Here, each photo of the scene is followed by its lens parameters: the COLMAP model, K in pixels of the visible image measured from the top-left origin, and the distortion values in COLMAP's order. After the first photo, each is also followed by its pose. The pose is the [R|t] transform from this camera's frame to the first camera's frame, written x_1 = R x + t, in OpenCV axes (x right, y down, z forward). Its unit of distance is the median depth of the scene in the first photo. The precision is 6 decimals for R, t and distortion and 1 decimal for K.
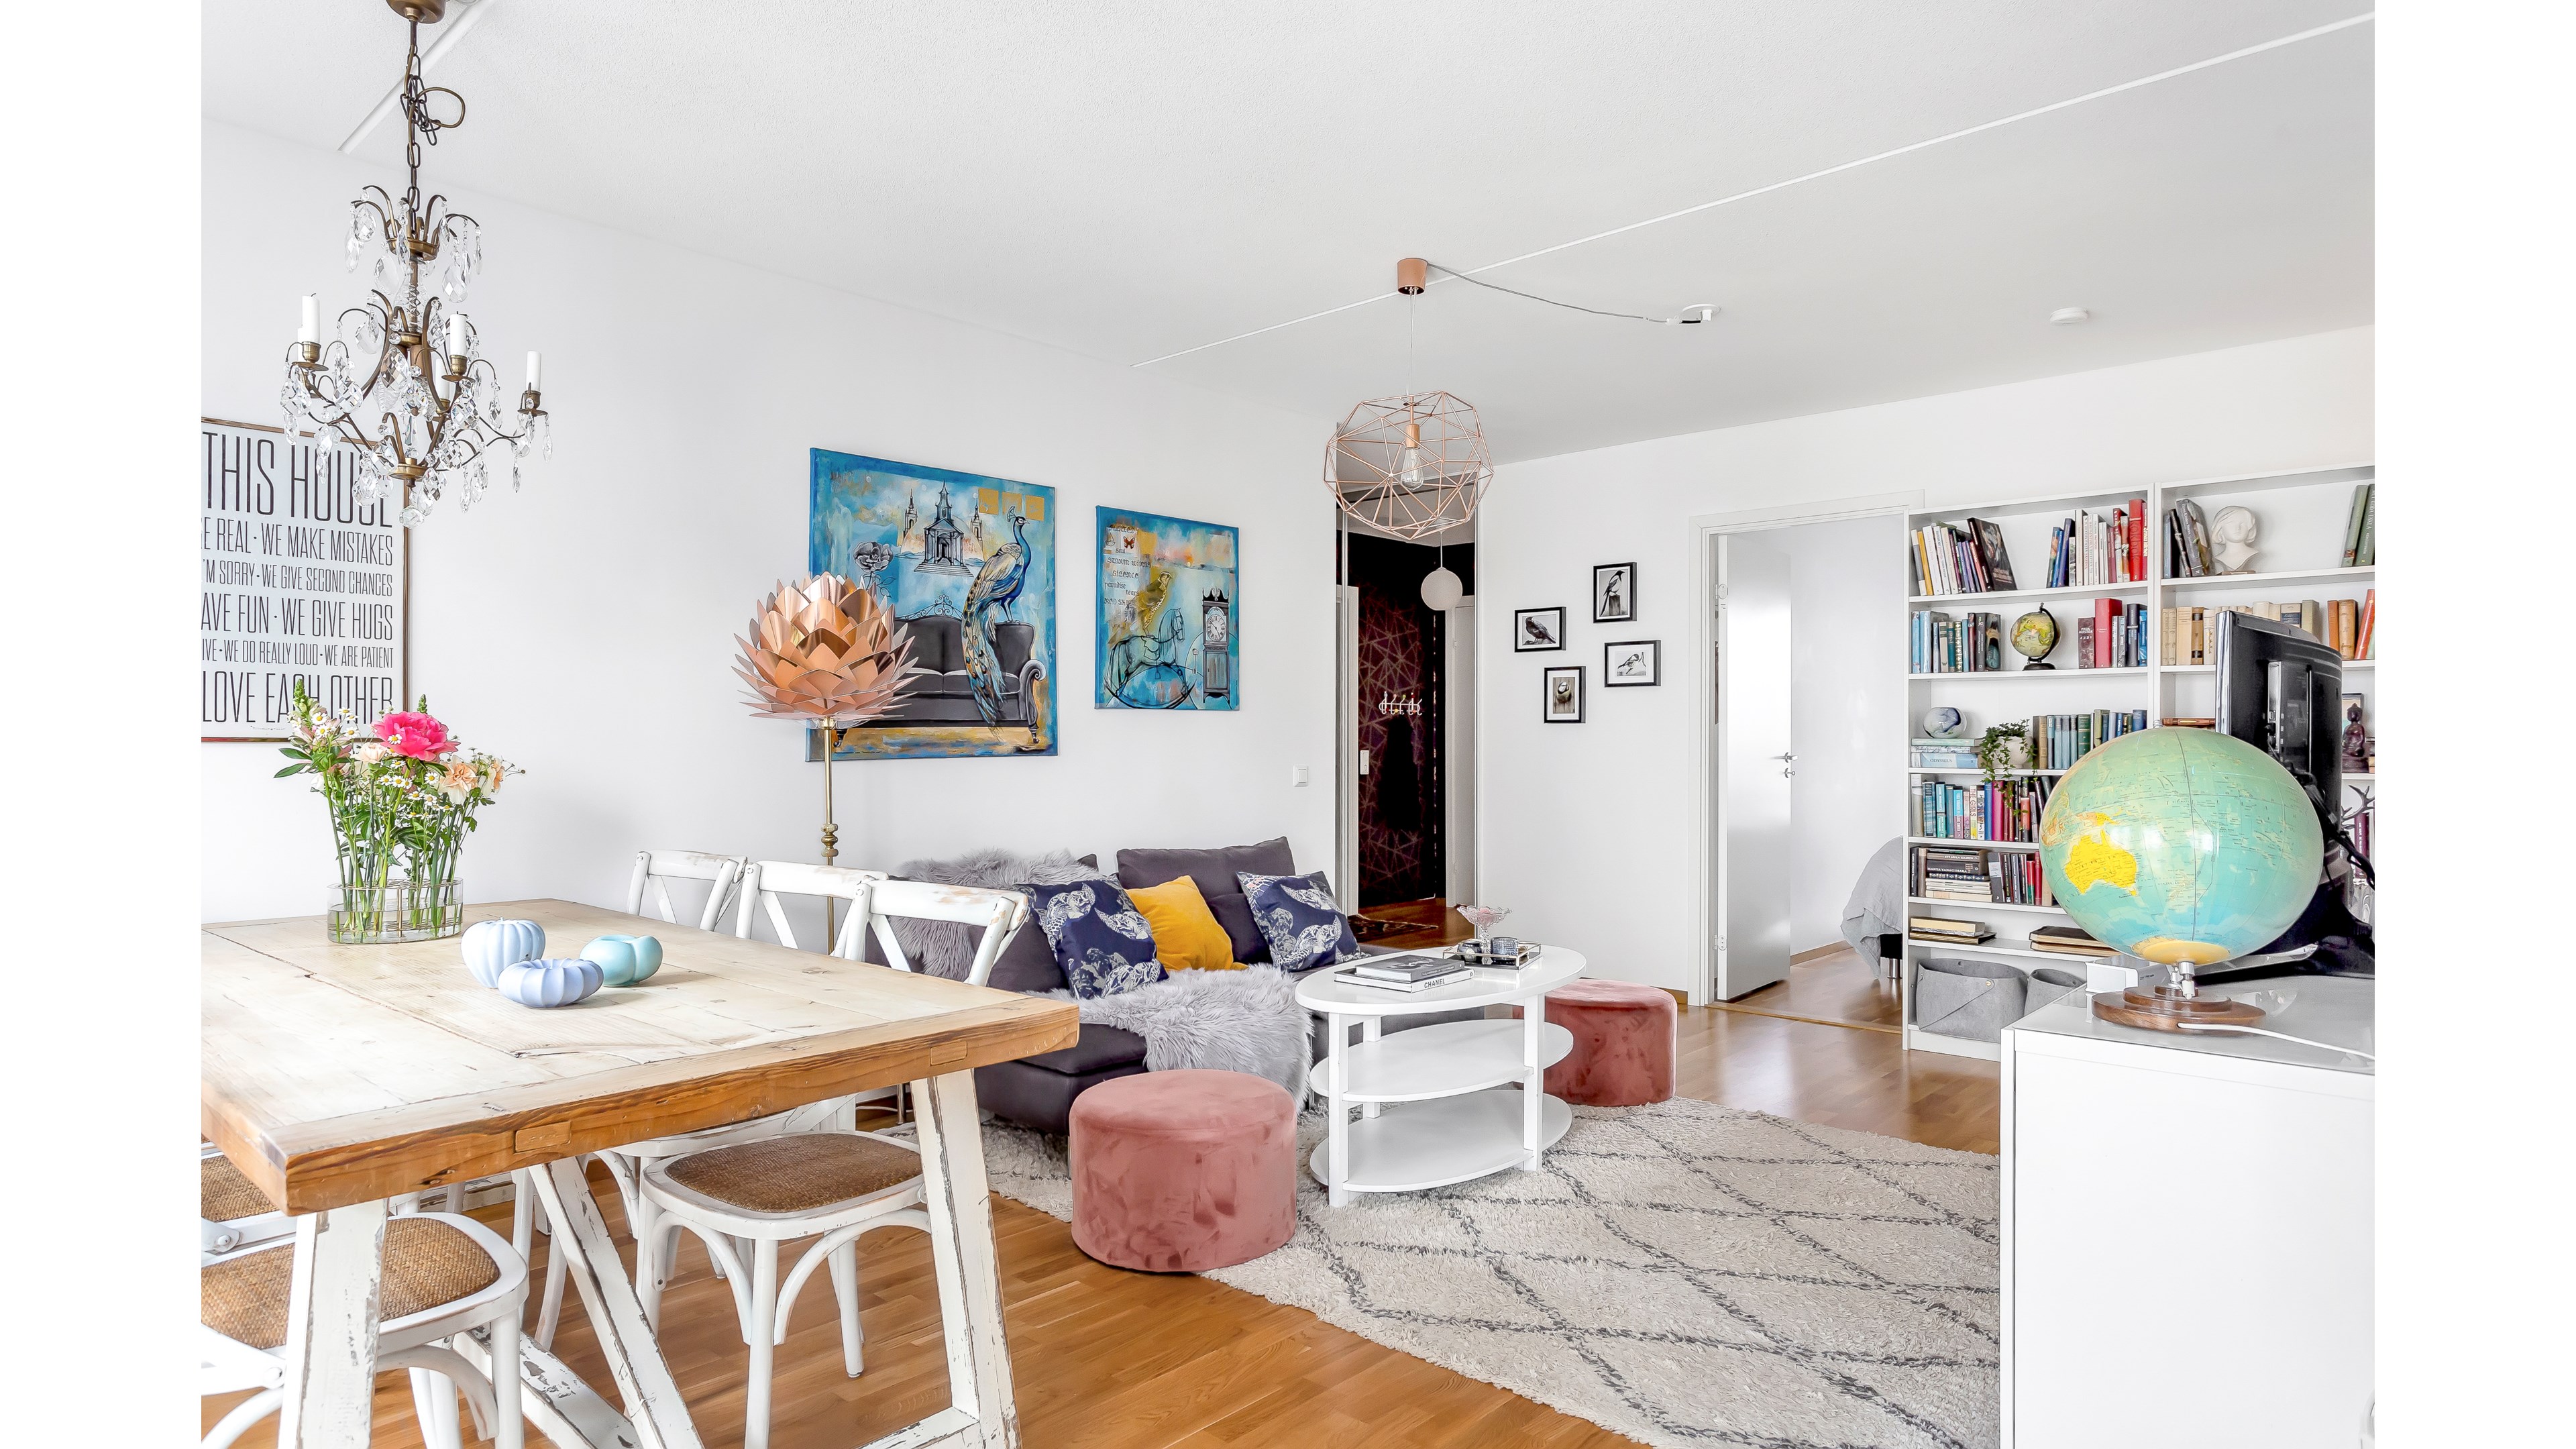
lens RADIAL K [[1353.0, 0, 1288.0], [0, 1353.0, 724.5], [0, 0, 1]] dist [-0.014354, 0.000032]
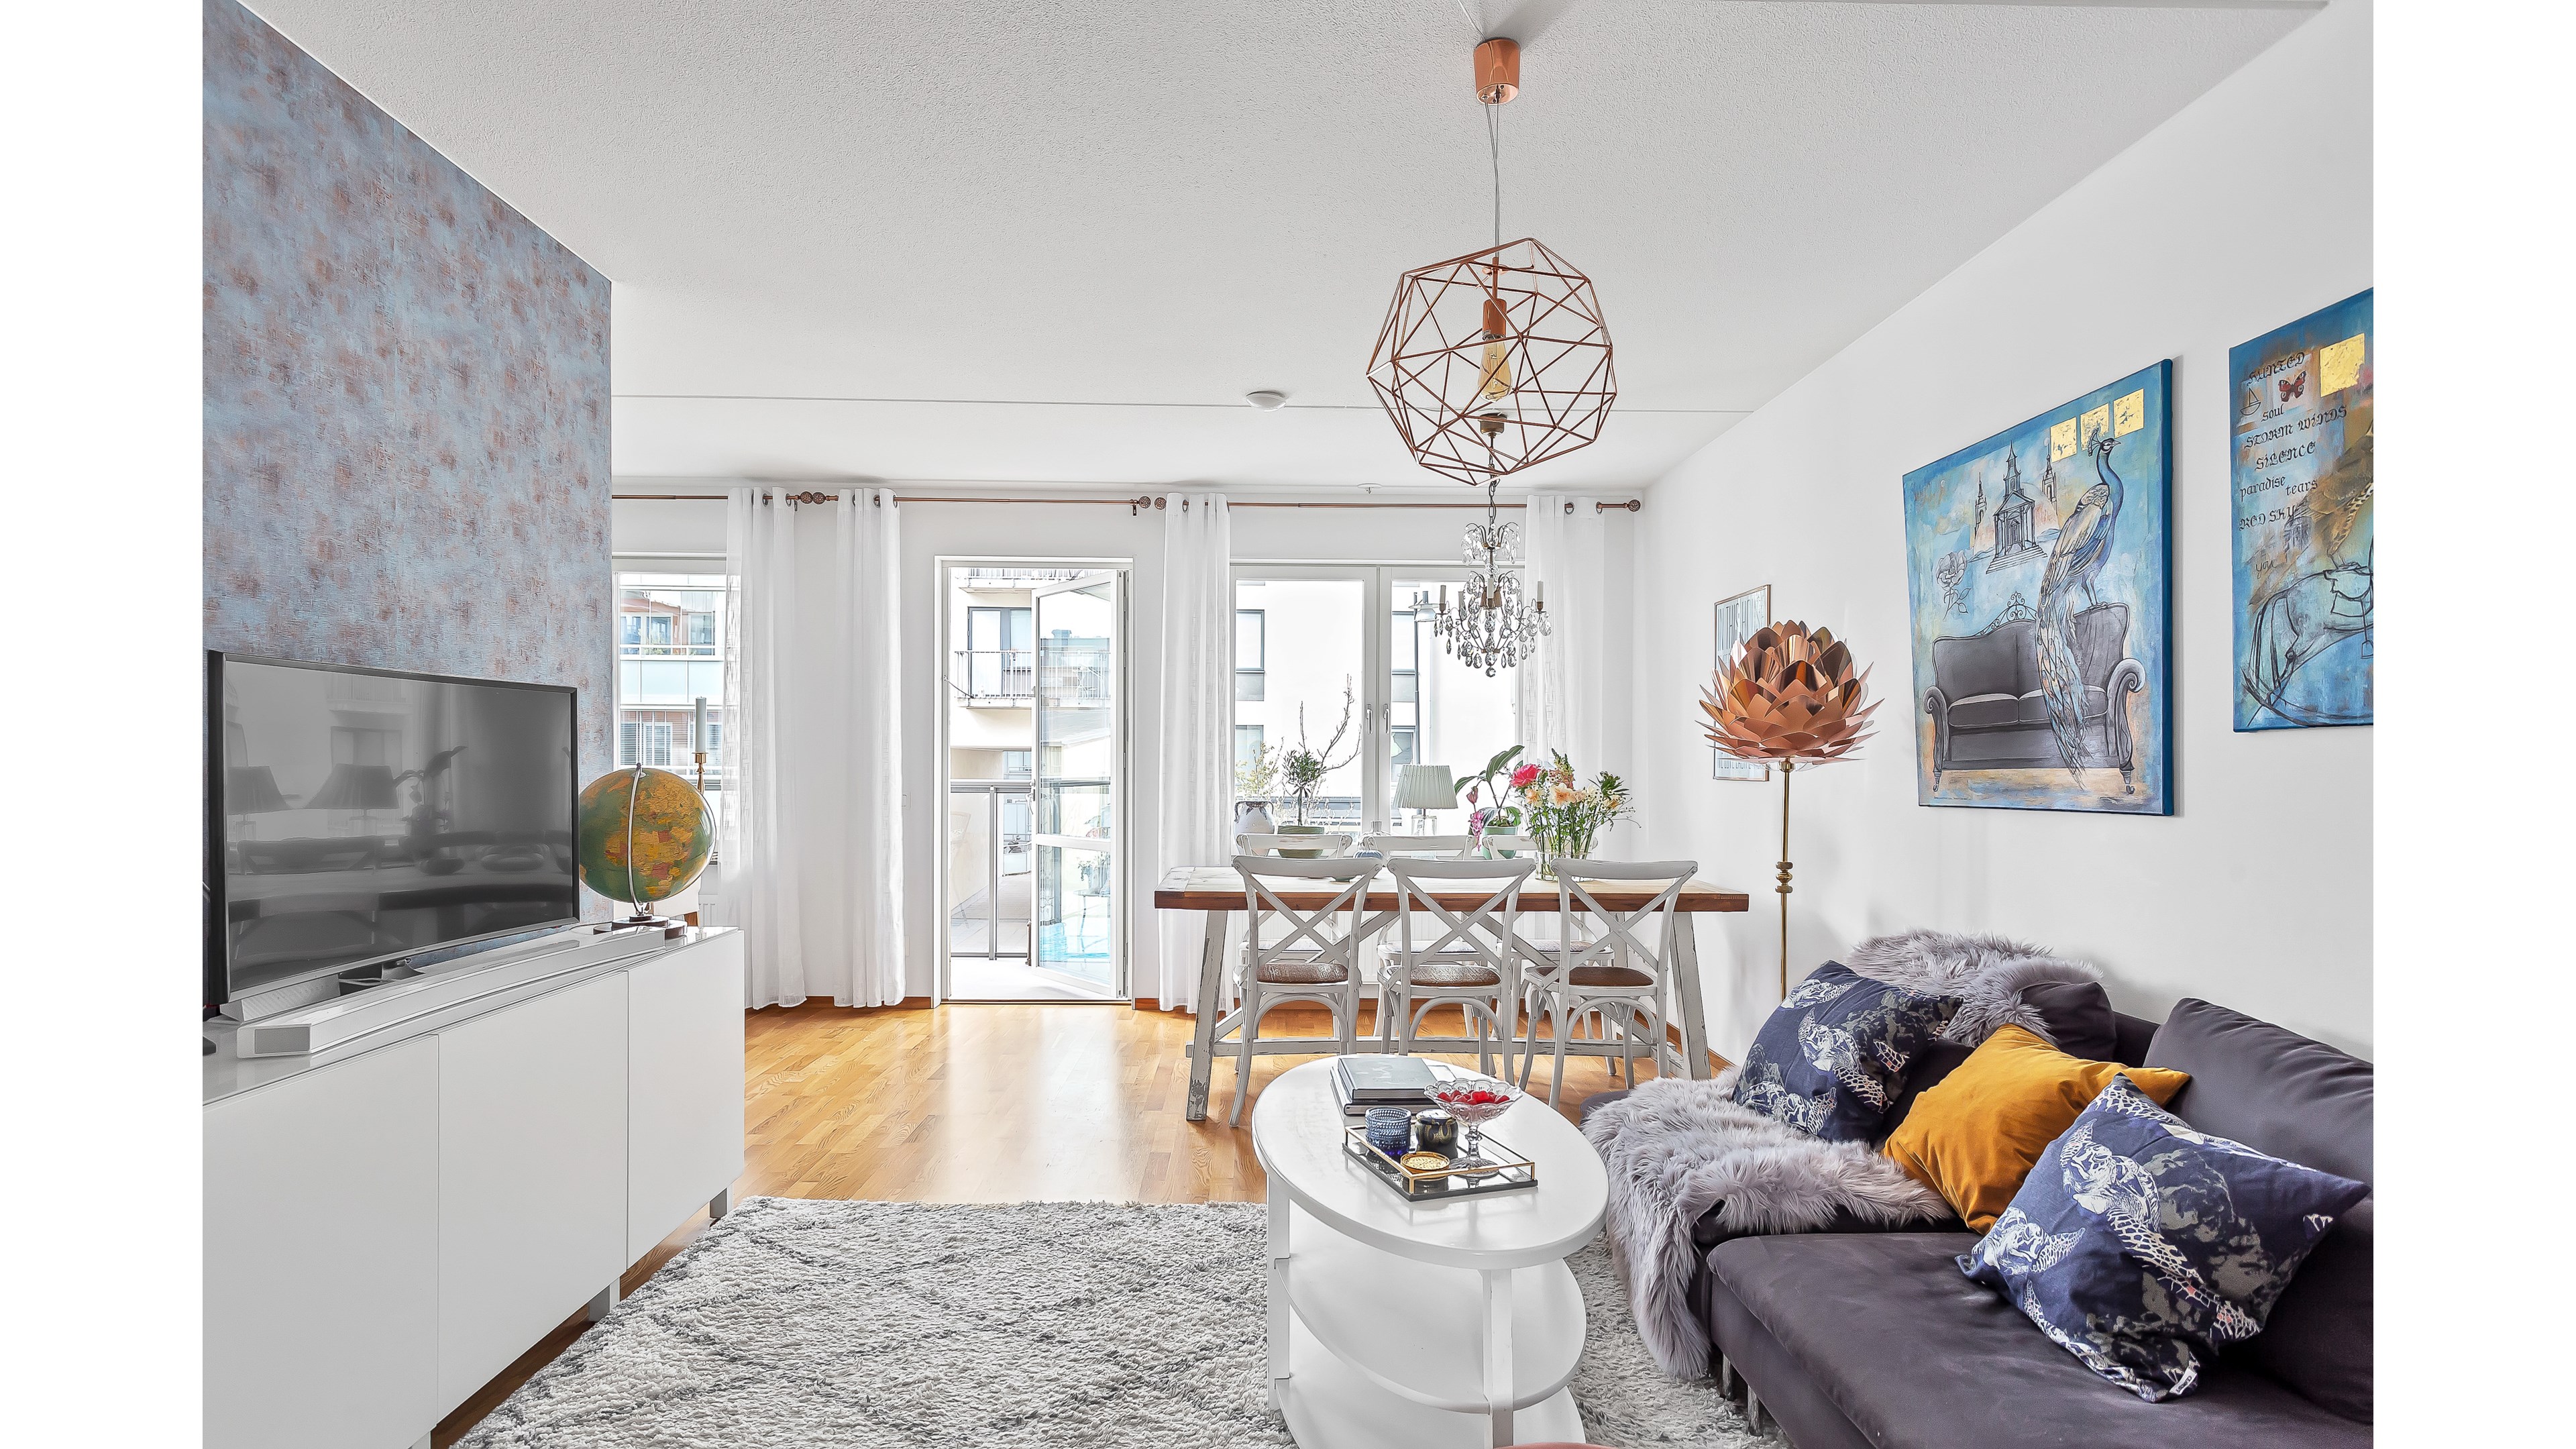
lens RADIAL K [[1222.6, 0, 1264.5], [0, 1222.6, 773.1], [0, 0, 1]] dist [0.002247, 0.000285]
pose [[-0.732851, -0.002430, -0.680385, 0.480078], [-0.001069, 0.999997, -0.002420, 0.006042], [0.680388, -0.001046, -0.732851, 1.134476]]
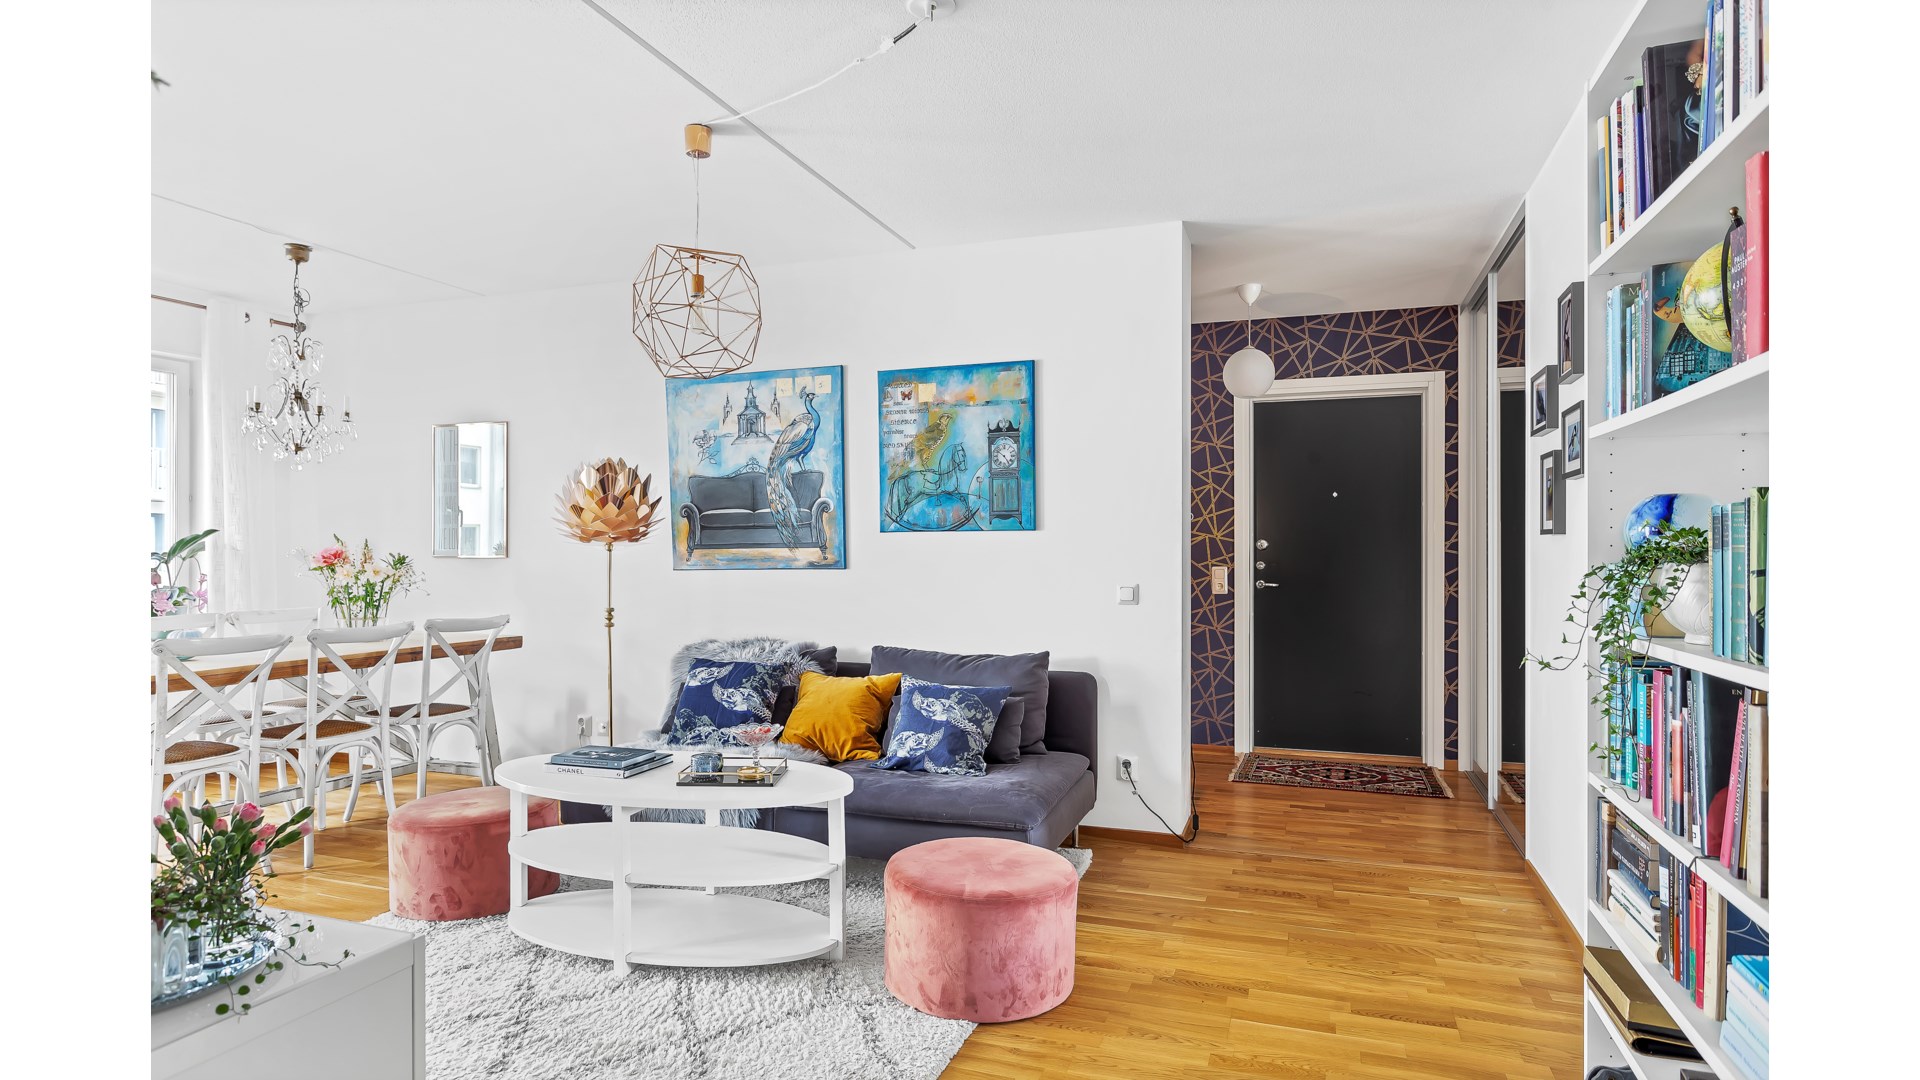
lens RADIAL K [[1008.5, 0, 960.0], [0, 1008.5, 540.0], [0, 0, 1]] dist [-0.014354, 0.000032]
pose [[0.391184, -0.013742, -0.920210, 0.778585], [0.009892, 0.999894, -0.010727, 0.006309], [0.920259, -0.004906, 0.391279, 0.728812]]
